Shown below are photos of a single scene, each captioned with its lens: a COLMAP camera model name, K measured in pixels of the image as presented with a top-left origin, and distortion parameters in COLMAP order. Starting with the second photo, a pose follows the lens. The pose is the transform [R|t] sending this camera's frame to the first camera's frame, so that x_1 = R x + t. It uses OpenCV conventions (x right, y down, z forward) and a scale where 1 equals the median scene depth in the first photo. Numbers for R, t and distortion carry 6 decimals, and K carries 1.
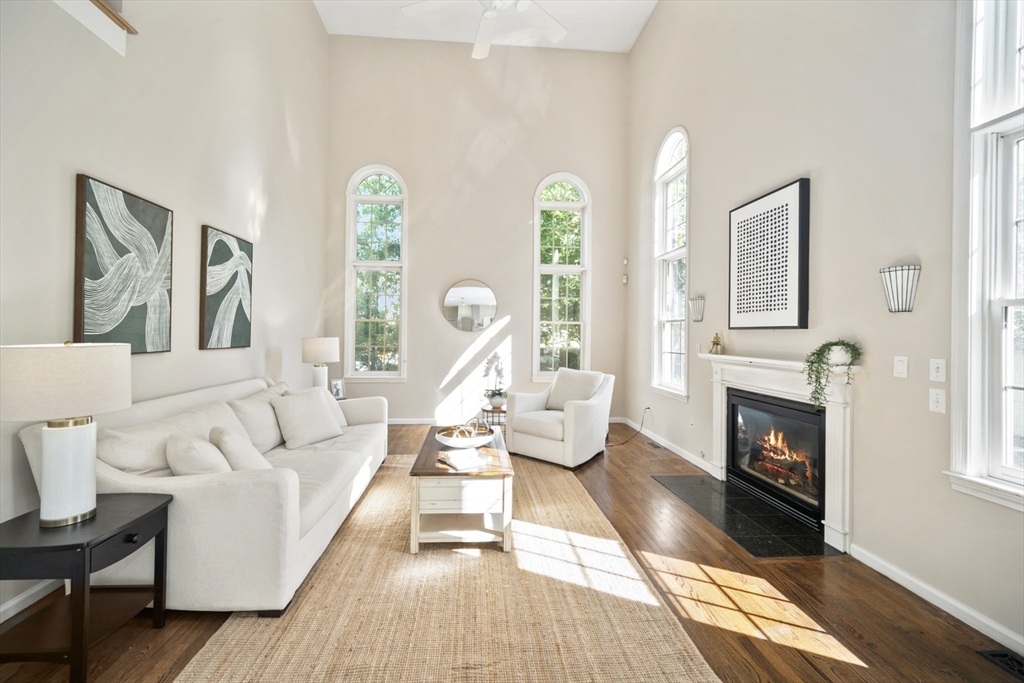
lens RADIAL K [[410.2, 0, 501.8], [0, 410.2, 340.6], [0, 0, 1]] dist [0.001033, -0.000092]
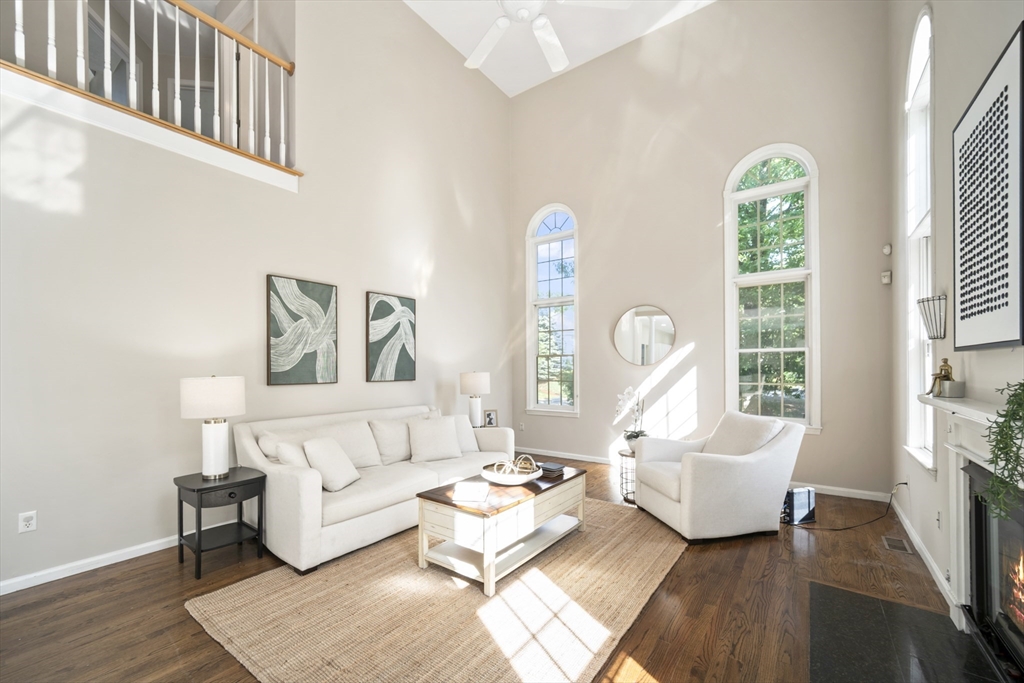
lens RADIAL K [[422.4, 0, 508.5], [0, 422.4, 375.6], [0, 0, 1]] dist [0.000493, 0.000219]
pose [[0.758441, -0.003971, -0.651730, 0.631017], [0.002858, 0.999992, -0.002766, 0.006807], [0.651735, 0.000235, 0.758446, 0.263440]]
